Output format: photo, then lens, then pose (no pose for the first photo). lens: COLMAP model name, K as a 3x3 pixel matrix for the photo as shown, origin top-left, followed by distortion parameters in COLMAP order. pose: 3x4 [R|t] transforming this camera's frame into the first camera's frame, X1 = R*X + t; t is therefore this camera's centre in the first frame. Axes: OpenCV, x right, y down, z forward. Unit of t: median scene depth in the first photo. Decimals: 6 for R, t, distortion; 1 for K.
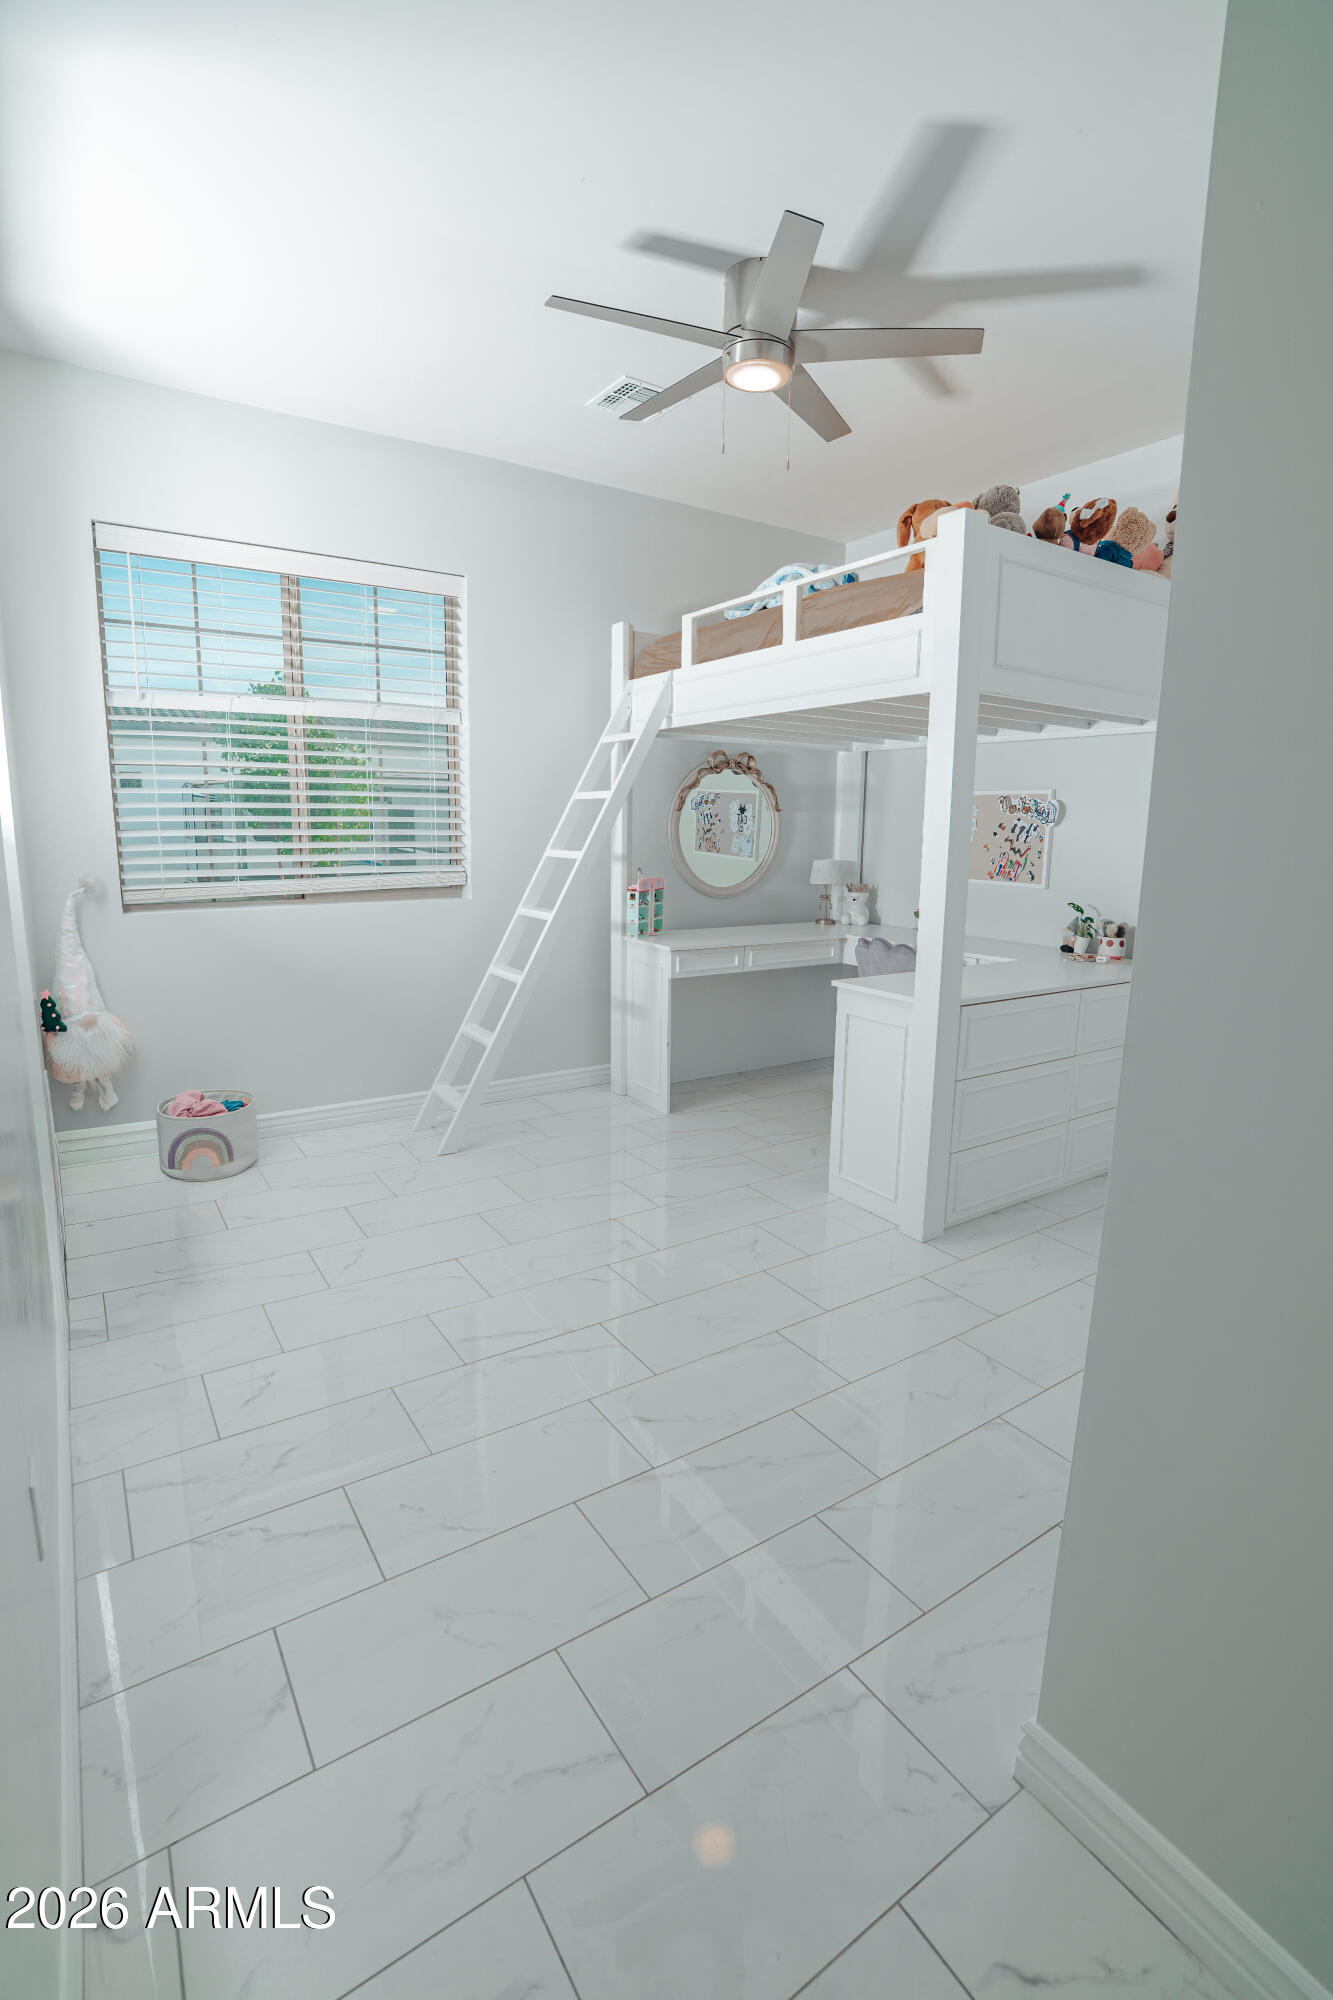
lens RADIAL K [[912.3, 0, 669.6], [0, 912.3, 991.5], [0, 0, 1]] dist [-0.055491, 0.013335]
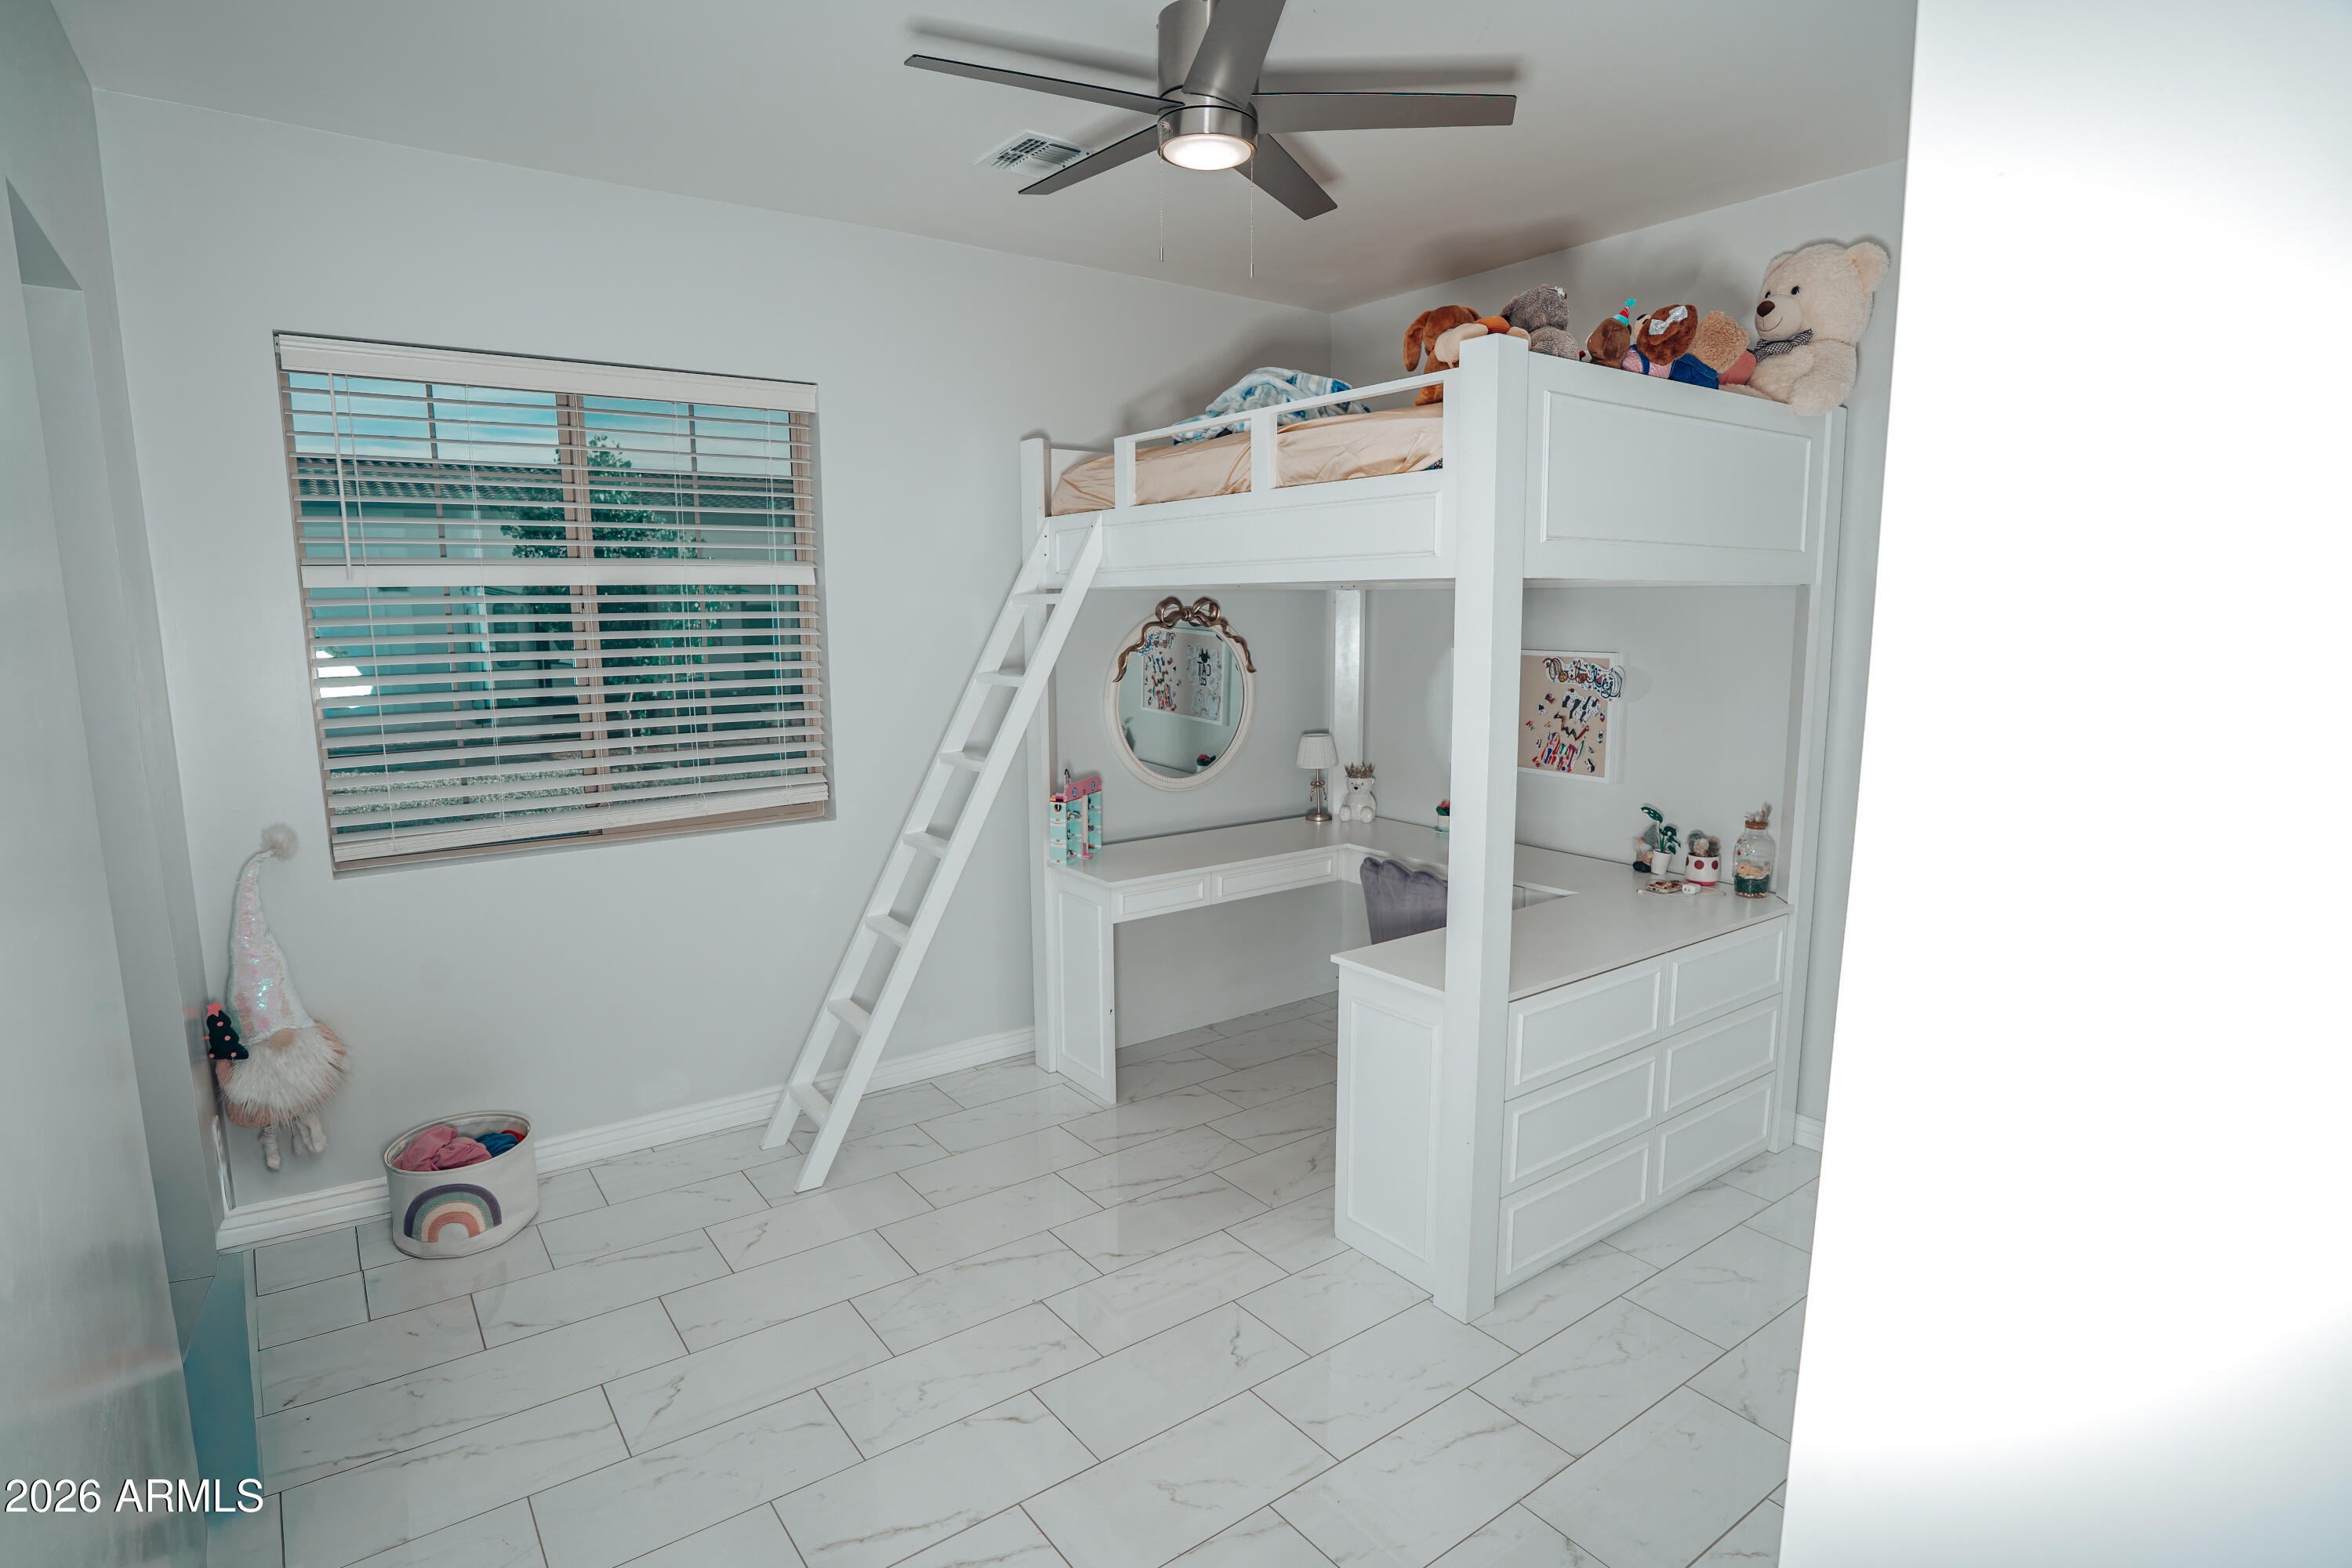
lens RADIAL K [[1186.1, 0, 1171.5], [0, 1186.1, 790.6], [0, 0, 1]] dist [-0.026856, 0.003574]
pose [[0.998640, -0.025174, 0.045645, 0.008124], [0.026517, 0.999226, -0.029055, -0.098216], [-0.044878, 0.030225, 0.998535, 0.040299]]
